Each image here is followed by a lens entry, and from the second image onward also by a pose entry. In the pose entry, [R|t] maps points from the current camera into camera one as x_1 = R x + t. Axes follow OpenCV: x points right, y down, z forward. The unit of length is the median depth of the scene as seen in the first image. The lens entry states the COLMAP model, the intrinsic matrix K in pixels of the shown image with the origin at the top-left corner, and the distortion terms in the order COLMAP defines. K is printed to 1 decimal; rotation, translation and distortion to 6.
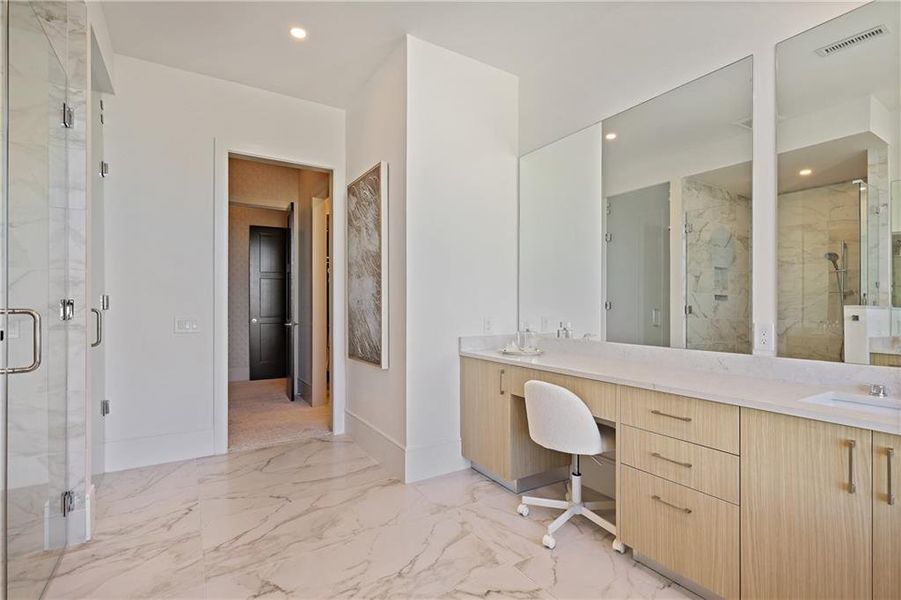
lens RADIAL K [[421.6, 0, 448.9], [0, 421.6, 305.1], [0, 0, 1]] dist [-0.003775, 0.001553]
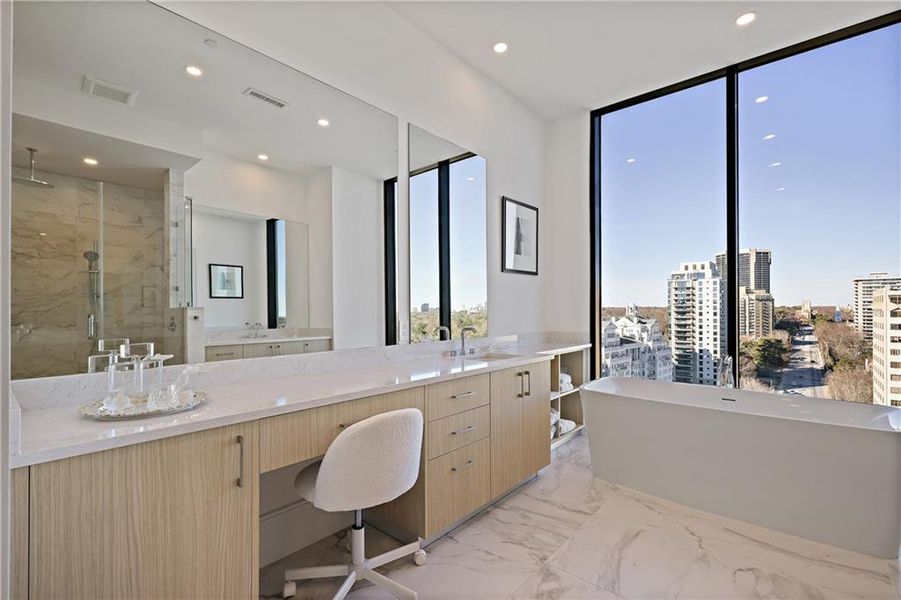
lens RADIAL K [[421.6, 0, 438.1], [0, 421.6, 306.2], [0, 0, 1]] dist [-0.003775, 0.001553]
pose [[-0.307569, 0.000672, 0.951526, -0.358767], [0.002170, 0.999998, -0.000005, -0.001240], [-0.951523, 0.002063, -0.307570, 0.812316]]
